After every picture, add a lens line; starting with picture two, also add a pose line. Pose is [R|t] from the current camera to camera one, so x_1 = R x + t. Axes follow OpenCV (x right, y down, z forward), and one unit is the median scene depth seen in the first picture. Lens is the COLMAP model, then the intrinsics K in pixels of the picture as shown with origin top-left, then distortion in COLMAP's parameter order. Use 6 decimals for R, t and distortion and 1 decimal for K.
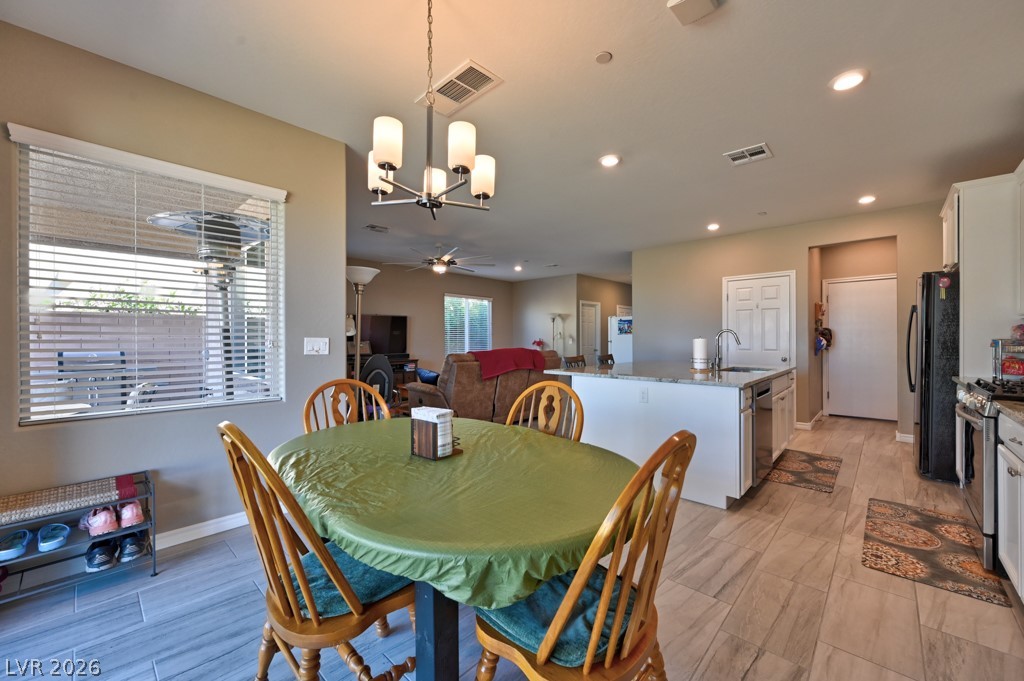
lens RADIAL K [[399.2, 0, 518.7], [0, 399.2, 340.3], [0, 0, 1]] dist [0.000782, 0.000282]
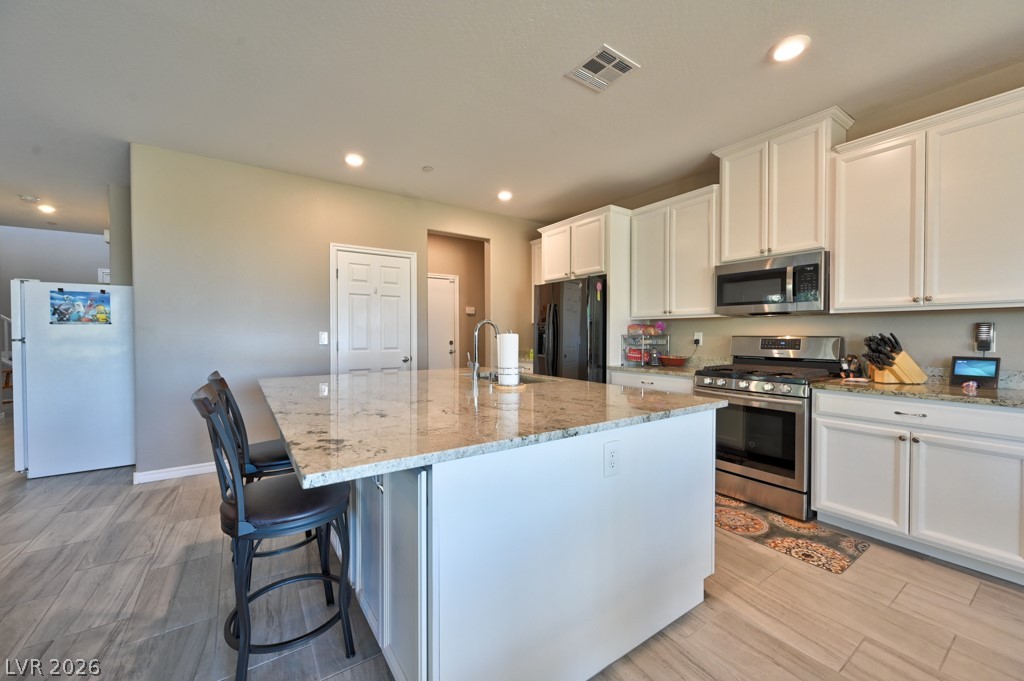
lens RADIAL K [[402.3, 0, 516.1], [0, 402.3, 339.6], [0, 0, 1]] dist [-0.000942, -0.000549]
pose [[0.220465, -0.009972, 0.975344, -0.103450], [0.002158, 0.999950, 0.009736, -0.001053], [-0.975392, -0.000042, 0.220476, 0.694062]]
